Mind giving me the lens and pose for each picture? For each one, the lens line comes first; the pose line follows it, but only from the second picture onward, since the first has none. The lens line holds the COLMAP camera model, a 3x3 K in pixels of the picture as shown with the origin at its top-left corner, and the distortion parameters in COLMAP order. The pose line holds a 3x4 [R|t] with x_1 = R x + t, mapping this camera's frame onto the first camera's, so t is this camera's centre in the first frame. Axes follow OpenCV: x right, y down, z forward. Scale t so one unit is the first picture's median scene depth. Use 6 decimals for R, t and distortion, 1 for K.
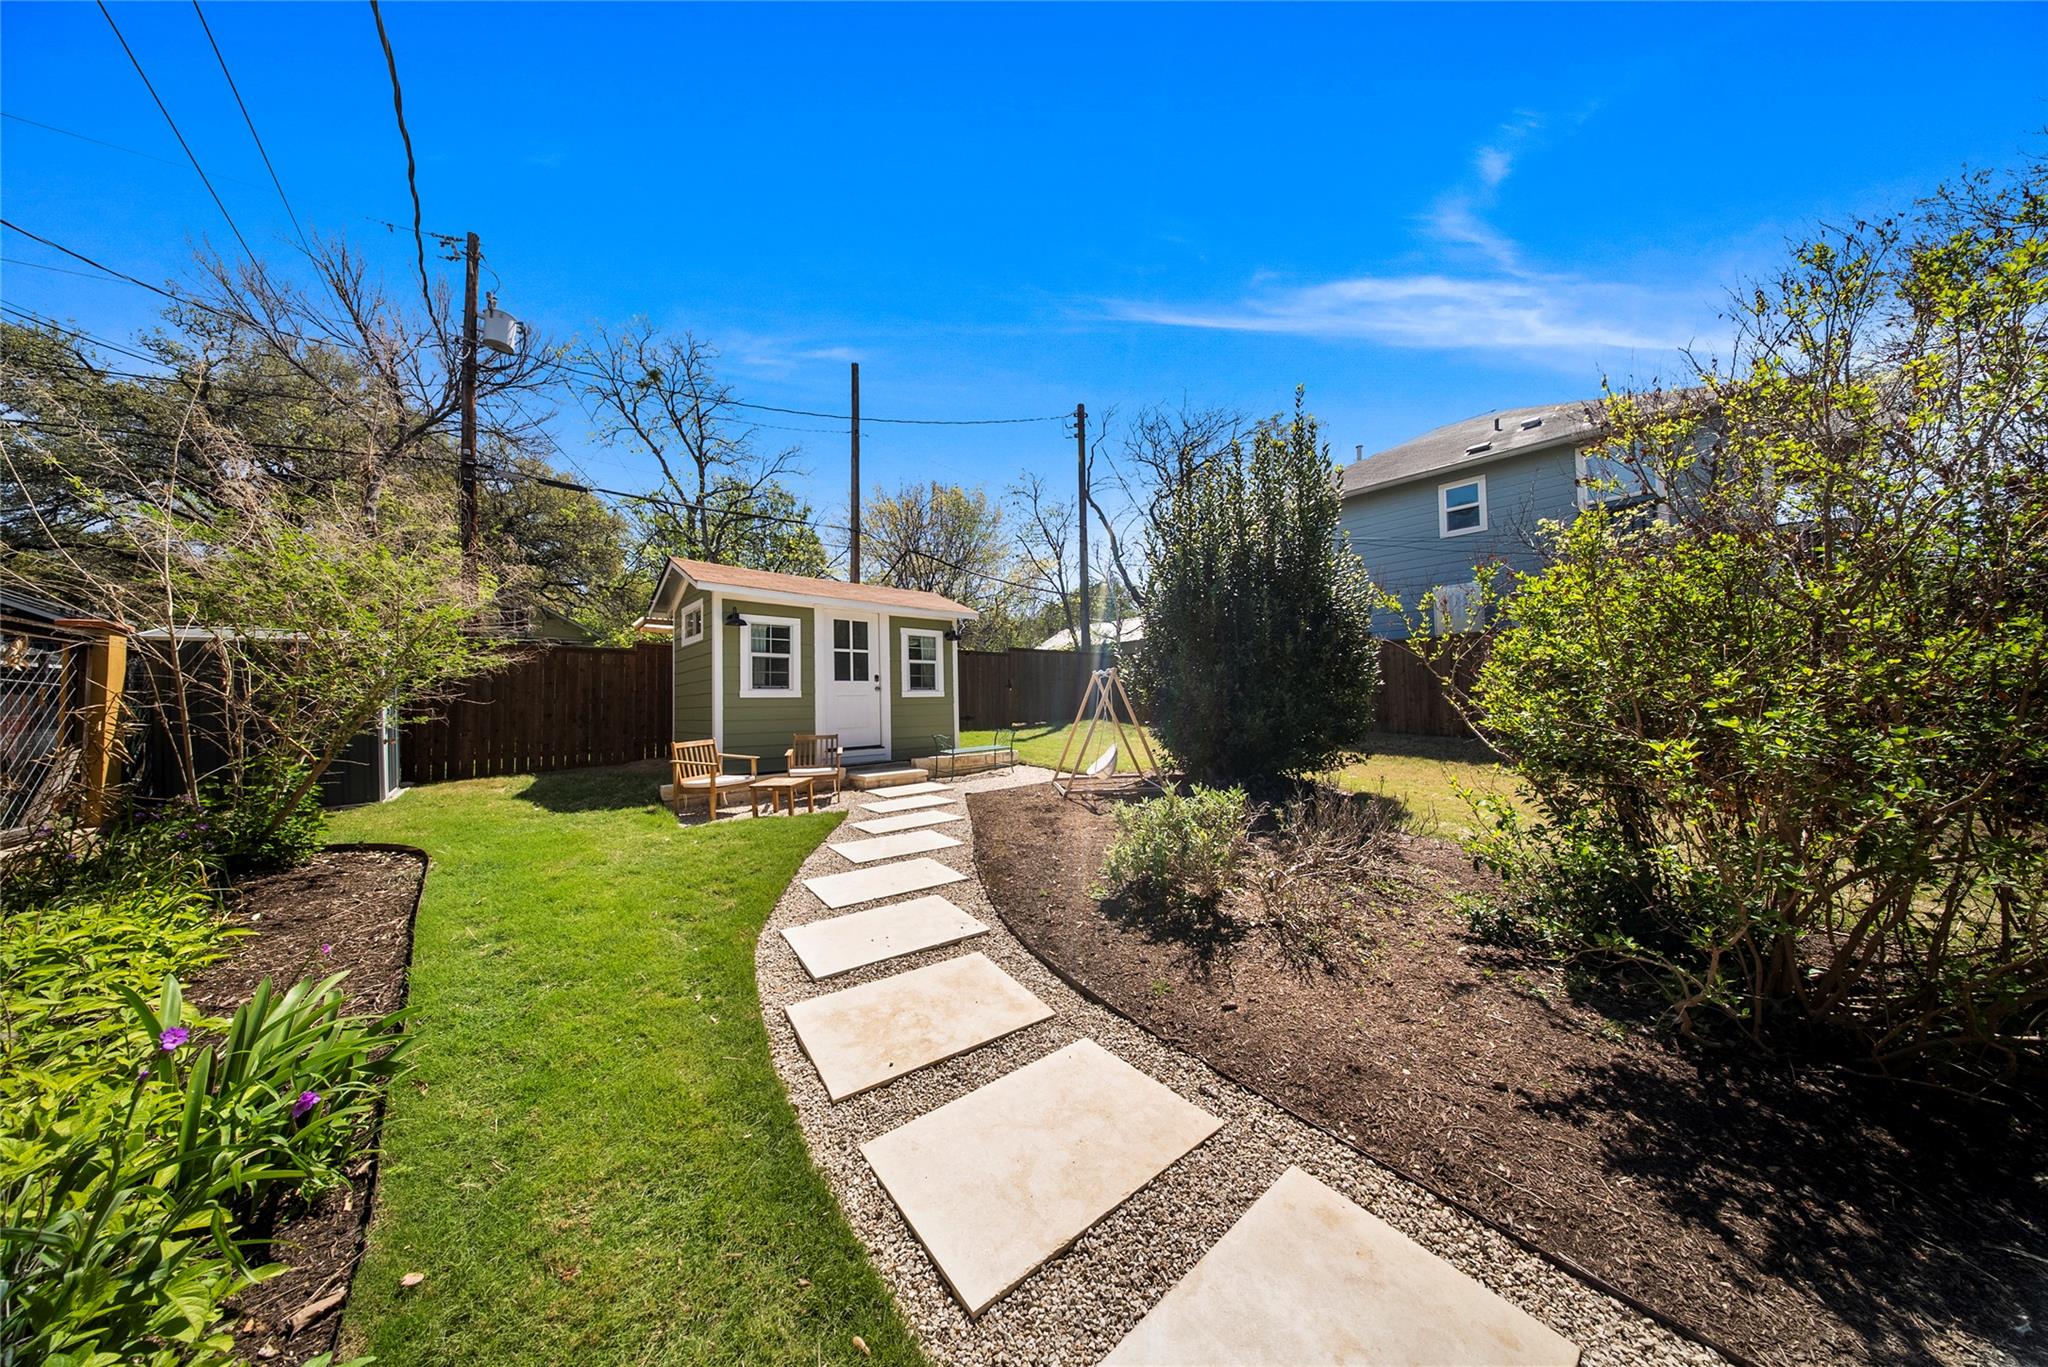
lens RADIAL K [[636.6, 0, 1024.0], [0, 636.6, 683.5], [0, 0, 1]] dist [-0.000062, -0.000018]
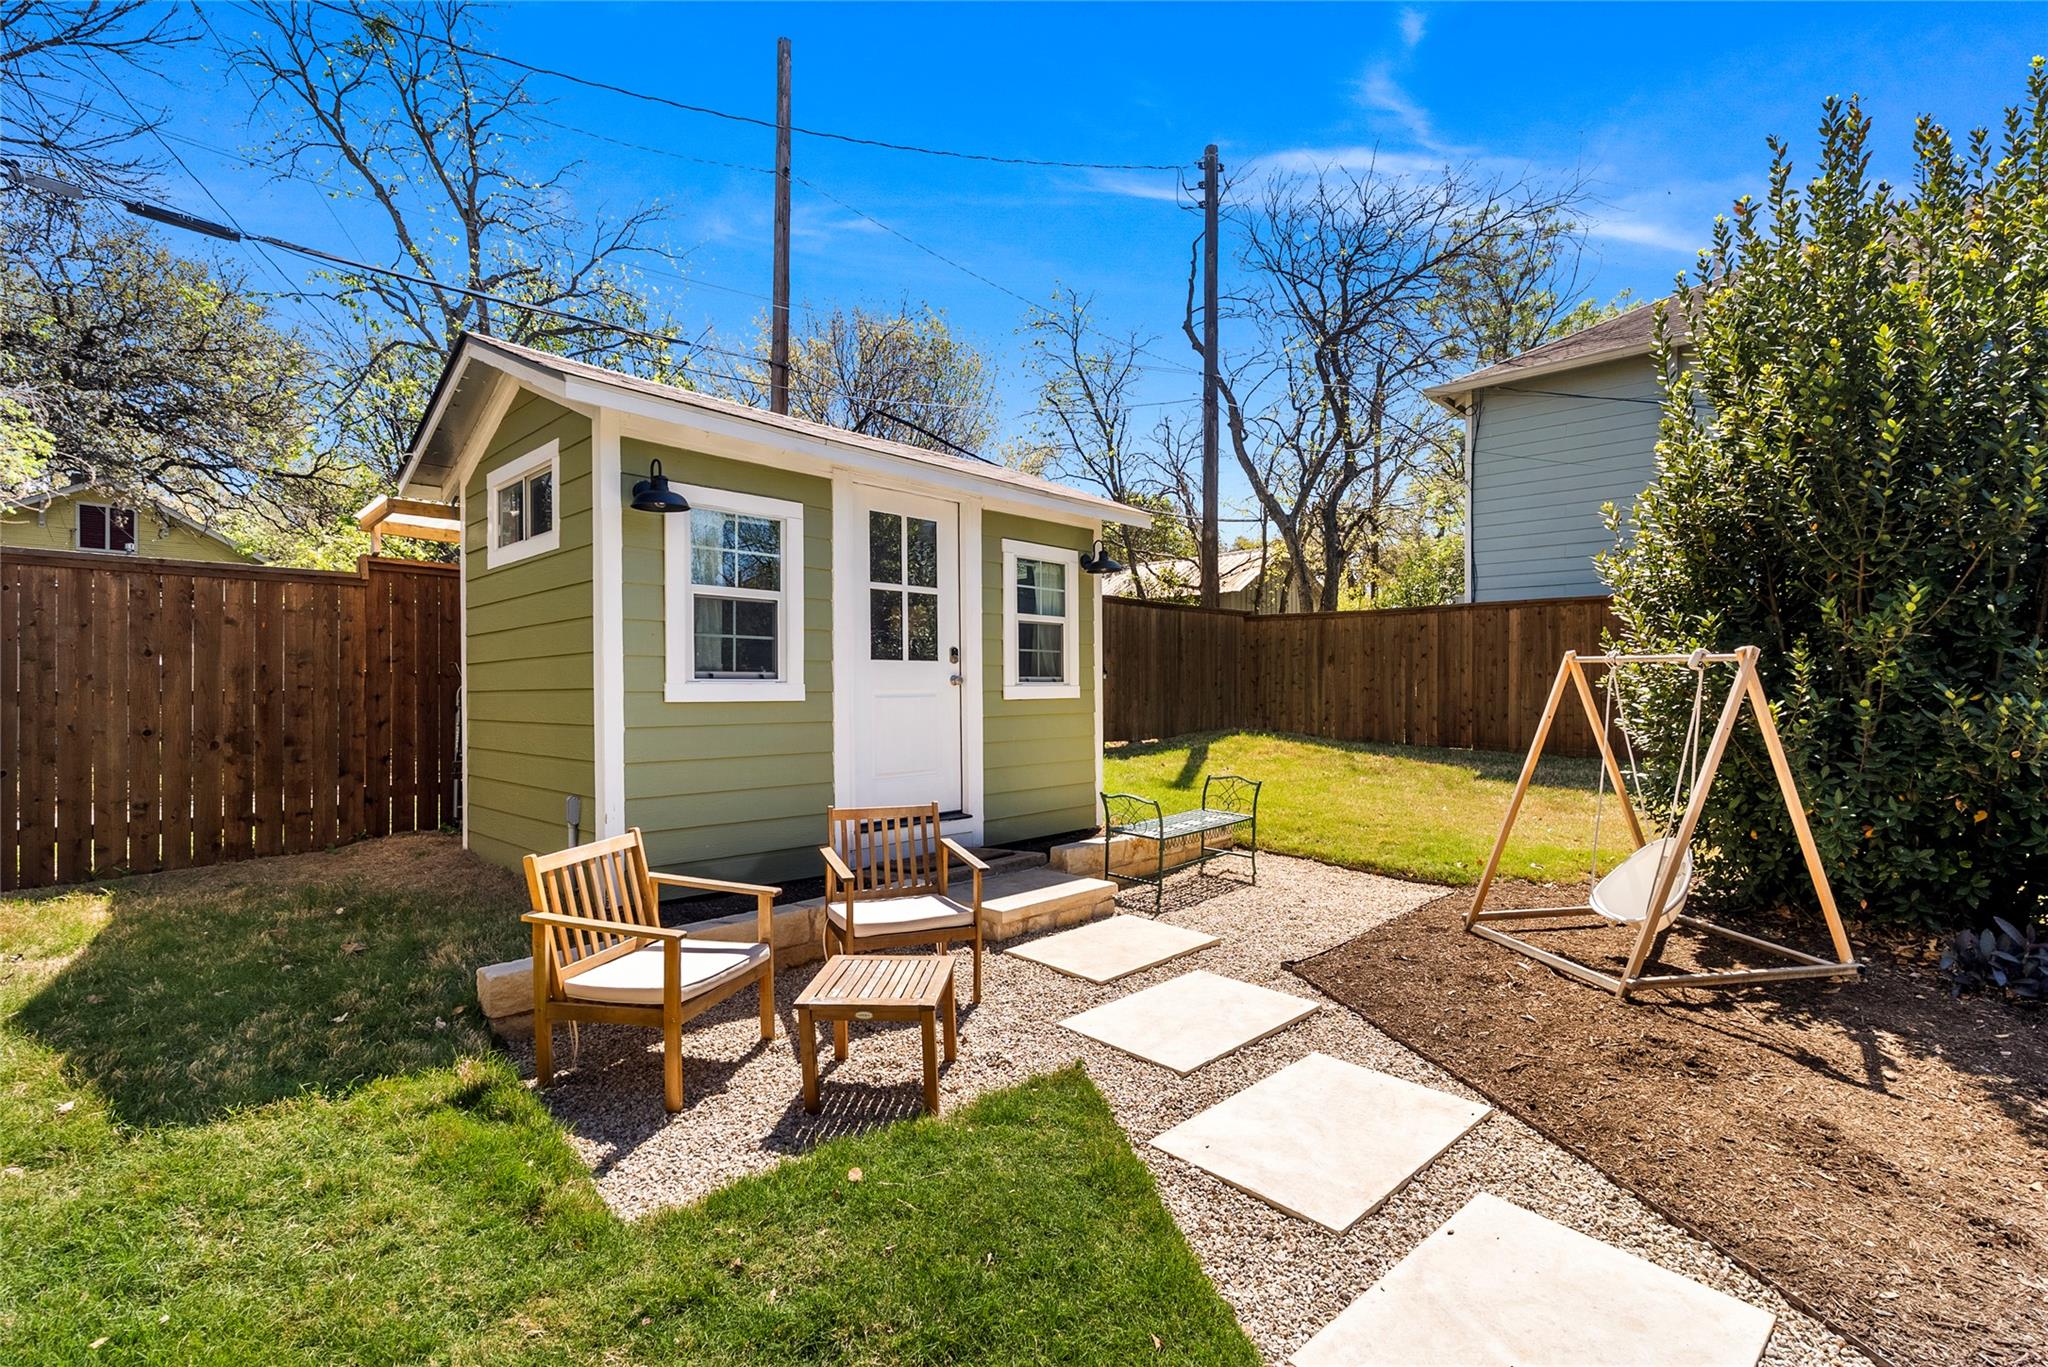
lens RADIAL K [[949.2, 0, 1018.6], [0, 949.2, 705.6], [0, 0, 1]] dist [-0.014393, 0.000381]
pose [[0.996302, 0.013728, 0.084812, -0.242043], [-0.018008, 0.998592, 0.049902, -0.006923], [-0.084007, -0.051245, 0.995147, 0.356650]]
